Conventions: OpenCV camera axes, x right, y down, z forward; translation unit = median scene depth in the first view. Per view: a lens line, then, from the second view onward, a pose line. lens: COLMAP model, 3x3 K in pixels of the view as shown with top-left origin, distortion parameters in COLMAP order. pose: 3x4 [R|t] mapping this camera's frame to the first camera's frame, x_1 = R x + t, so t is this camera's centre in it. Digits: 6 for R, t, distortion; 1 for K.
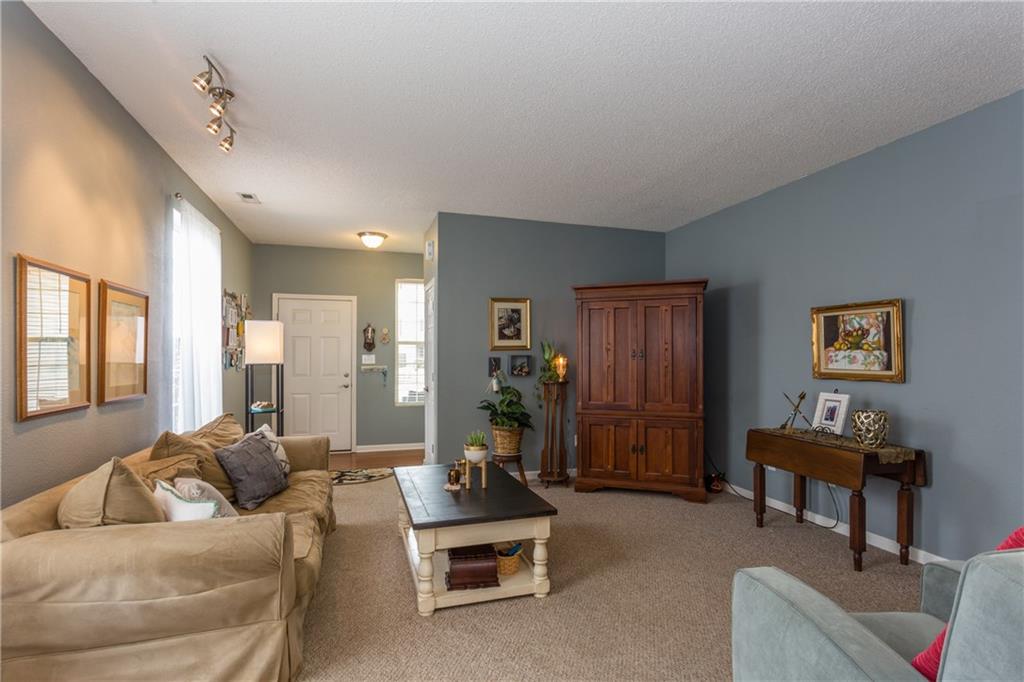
lens RADIAL K [[499.8, 0, 510.8], [0, 499.8, 349.6], [0, 0, 1]] dist [-0.000594, 0.005079]
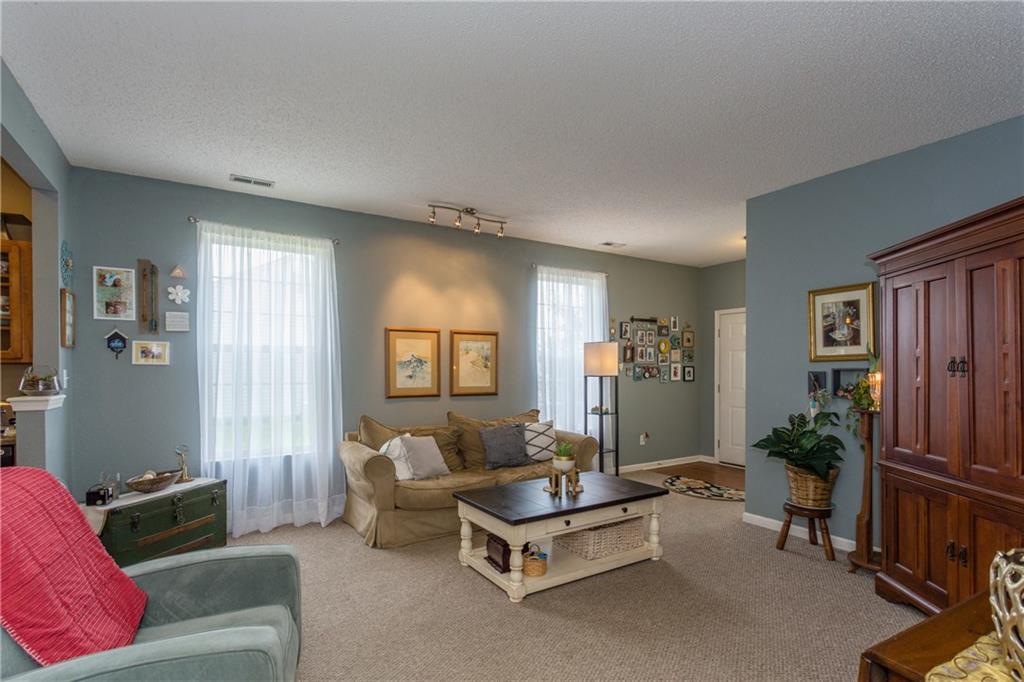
lens RADIAL K [[499.8, 0, 509.5], [0, 499.8, 366.2], [0, 0, 1]] dist [-0.000594, 0.005079]
pose [[0.253912, -0.007053, -0.967202, 0.565414], [0.014027, 0.999895, -0.003609, 0.004142], [0.967126, -0.012650, 0.253984, 0.384939]]
